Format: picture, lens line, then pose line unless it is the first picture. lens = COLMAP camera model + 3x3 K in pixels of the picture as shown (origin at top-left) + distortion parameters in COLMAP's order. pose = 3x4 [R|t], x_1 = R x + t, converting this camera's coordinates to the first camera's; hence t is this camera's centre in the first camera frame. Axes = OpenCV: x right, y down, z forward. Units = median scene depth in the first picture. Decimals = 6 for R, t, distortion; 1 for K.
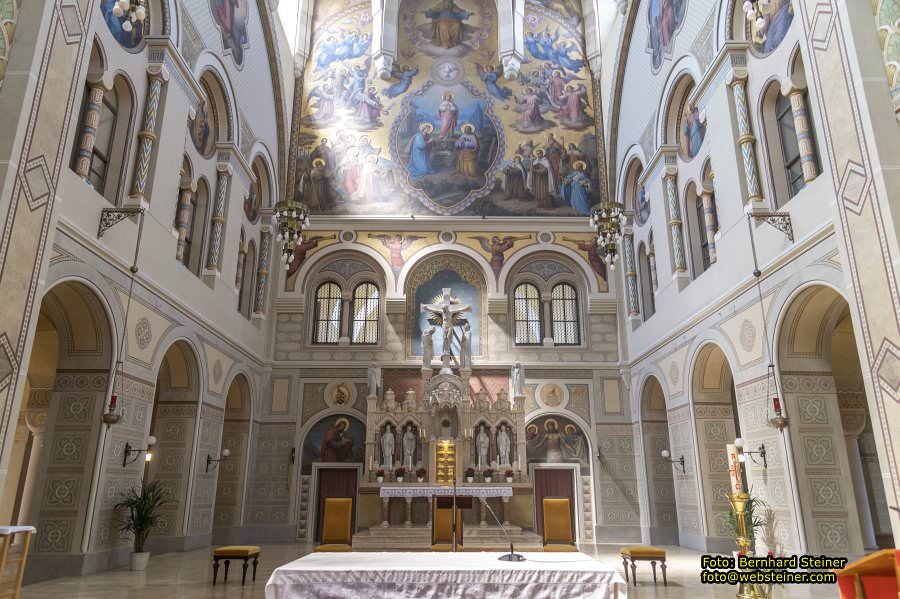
lens RADIAL K [[640.9, 0, 446.3], [0, 640.9, 290.4], [0, 0, 1]] dist [0.047127, -0.013283]
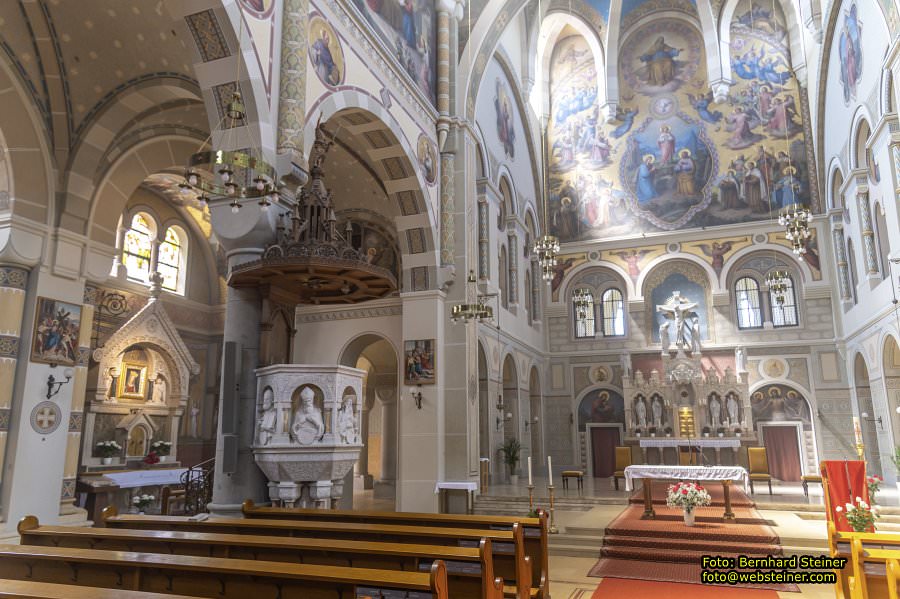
lens RADIAL K [[640.9, 0, 453.8], [0, 640.9, 306.1], [0, 0, 1]] dist [0.047127, -0.013283]
pose [[0.939329, -0.077716, -0.334098, 0.010447], [0.108125, 0.991426, 0.073376, -0.115684], [0.325531, -0.105049, 0.939678, -0.370828]]
